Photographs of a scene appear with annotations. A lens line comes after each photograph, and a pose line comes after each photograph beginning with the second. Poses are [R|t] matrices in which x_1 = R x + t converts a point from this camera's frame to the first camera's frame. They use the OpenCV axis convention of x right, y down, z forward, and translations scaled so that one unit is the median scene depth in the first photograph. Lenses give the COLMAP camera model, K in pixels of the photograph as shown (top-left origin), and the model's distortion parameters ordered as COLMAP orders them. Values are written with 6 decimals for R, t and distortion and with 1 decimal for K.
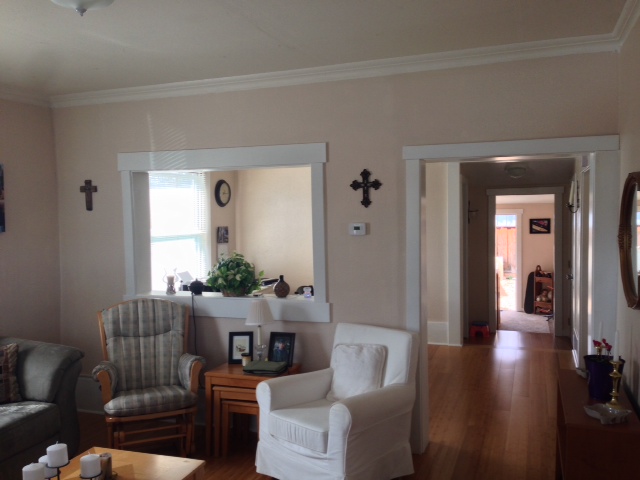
lens RADIAL K [[578.4, 0, 320.0], [0, 578.4, 240.0], [0, 0, 1]] dist [0.144025, -0.259875]
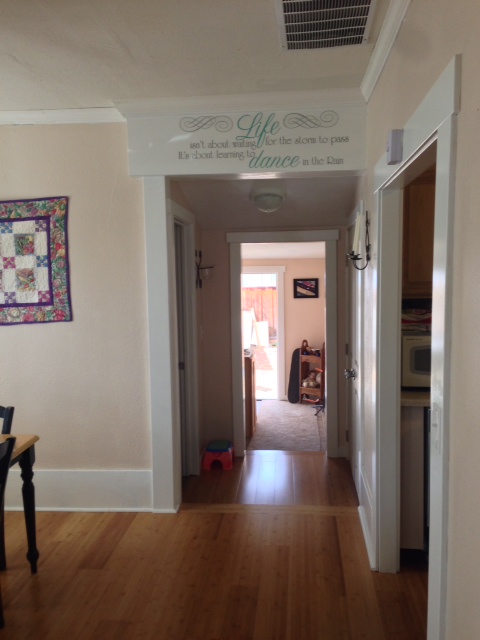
lens RADIAL K [[578.4, 0, 240.0], [0, 578.4, 320.0], [0, 0, 1]] dist [0.144025, -0.259875]
pose [[0.970500, -0.022765, 0.240023, 0.143869], [0.014052, 0.999181, 0.037947, -0.016240], [-0.240690, -0.033455, 0.970025, 0.378595]]
